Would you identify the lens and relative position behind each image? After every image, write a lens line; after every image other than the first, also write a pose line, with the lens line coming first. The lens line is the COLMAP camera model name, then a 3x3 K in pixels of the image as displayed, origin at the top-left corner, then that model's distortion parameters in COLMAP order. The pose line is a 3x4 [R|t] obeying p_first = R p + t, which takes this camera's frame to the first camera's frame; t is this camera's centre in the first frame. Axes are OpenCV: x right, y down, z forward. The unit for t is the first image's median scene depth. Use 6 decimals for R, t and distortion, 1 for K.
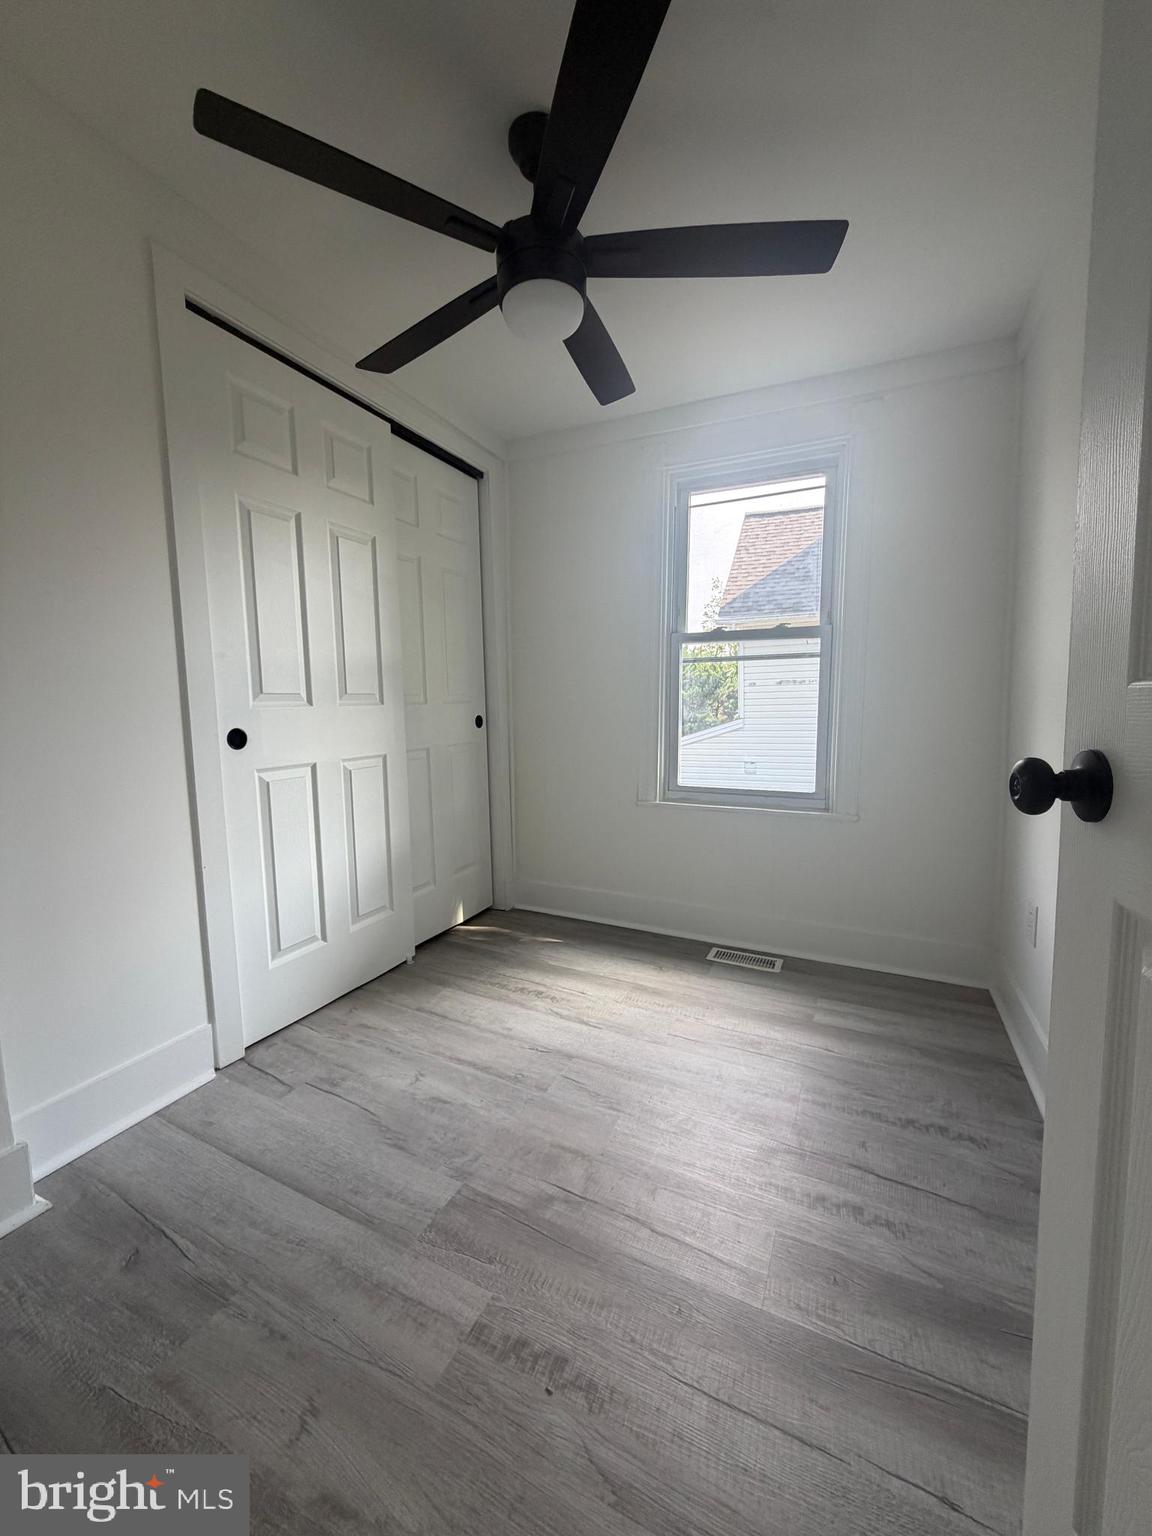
lens RADIAL K [[612.3, 0, 573.6], [0, 612.3, 765.9], [0, 0, 1]] dist [-0.000045, 0.000310]
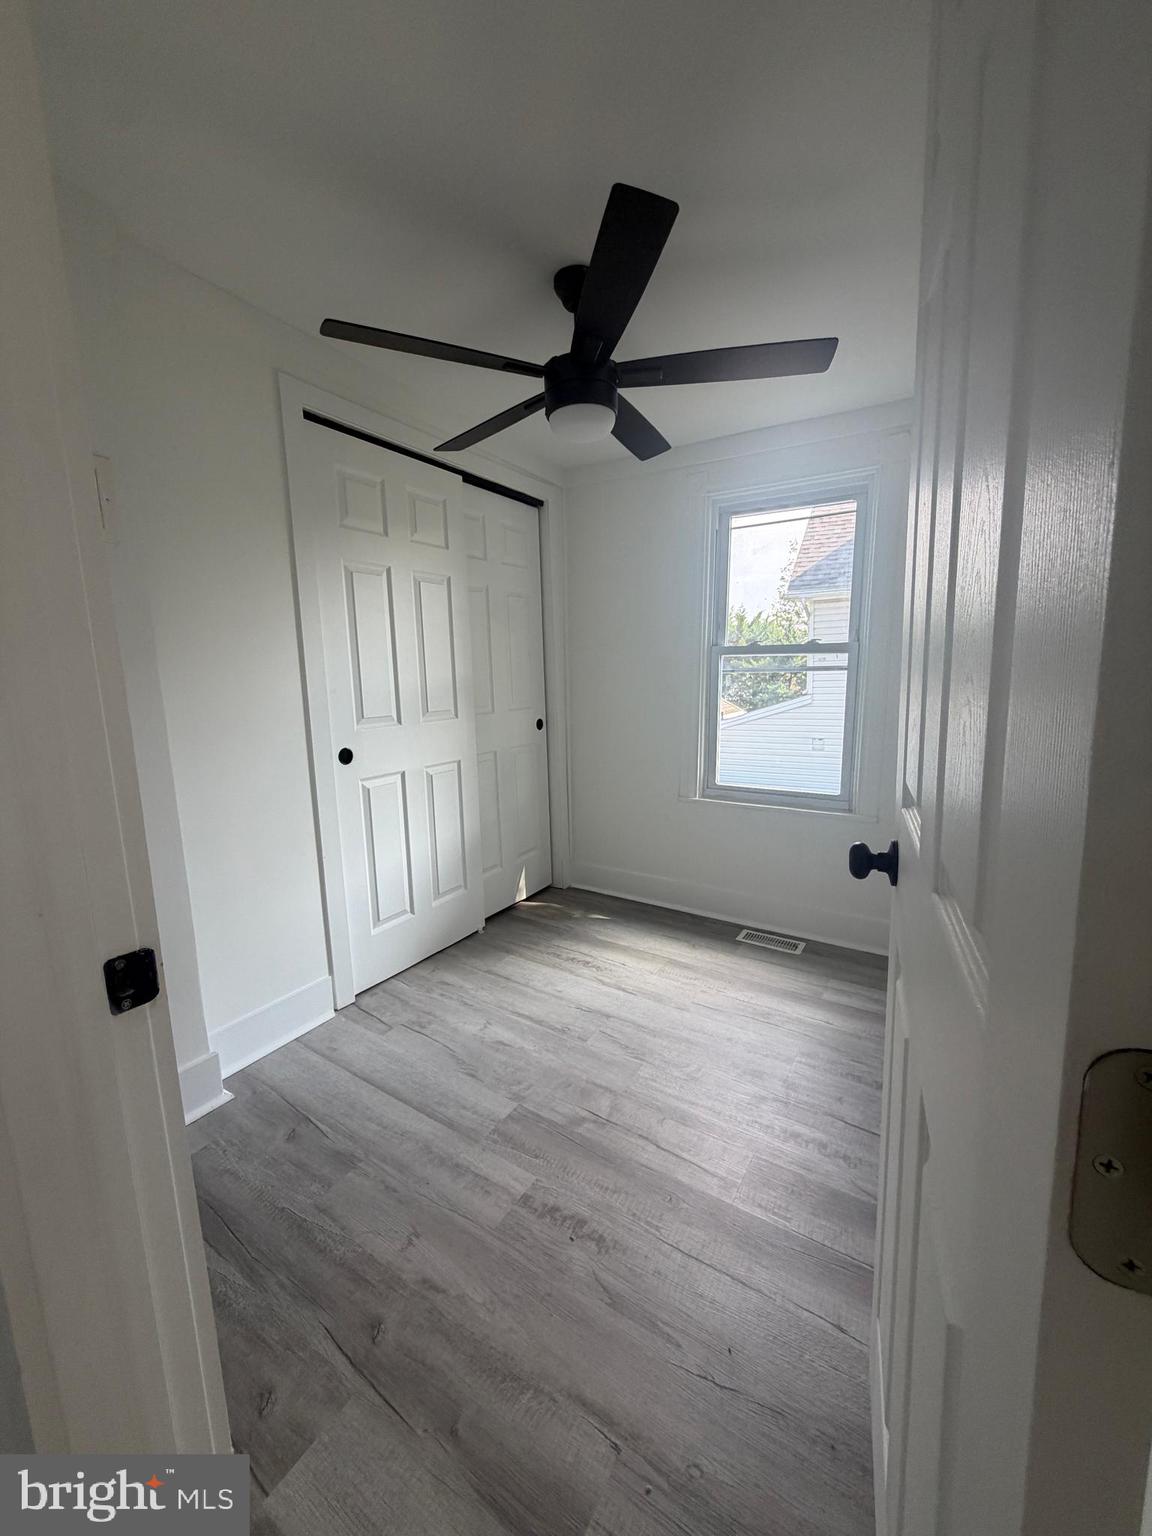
lens RADIAL K [[613.4, 0, 573.6], [0, 613.4, 764.5], [0, 0, 1]] dist [0.000753, 0.000460]
pose [[0.993427, 0.009568, -0.114065, 0.064054], [-0.003640, 0.998637, 0.052069, -0.094889], [0.114408, -0.051312, 0.992108, -0.206994]]
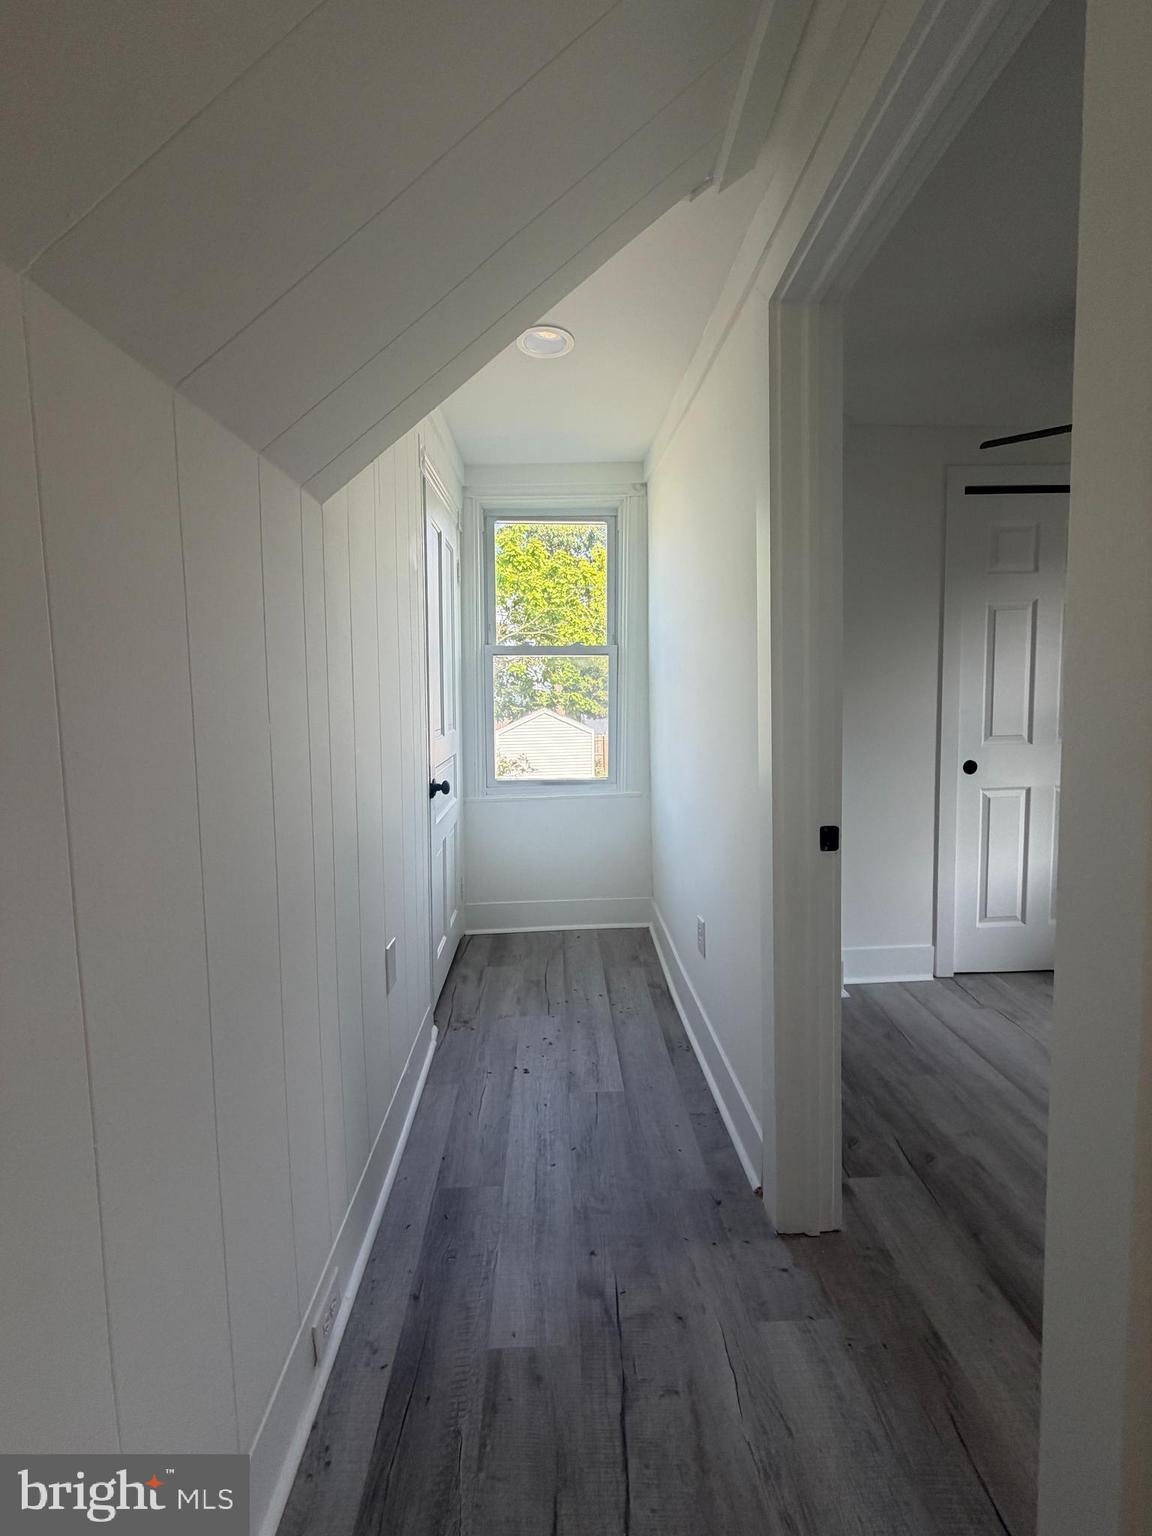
lens RADIAL K [[613.4, 0, 573.6], [0, 613.4, 764.5], [0, 0, 1]] dist [0.000753, 0.000460]
pose [[0.472839, 0.082561, -0.877273, 0.306060], [-0.068066, 0.996048, 0.057052, -0.070491], [0.878516, 0.032736, 0.476590, -0.563689]]
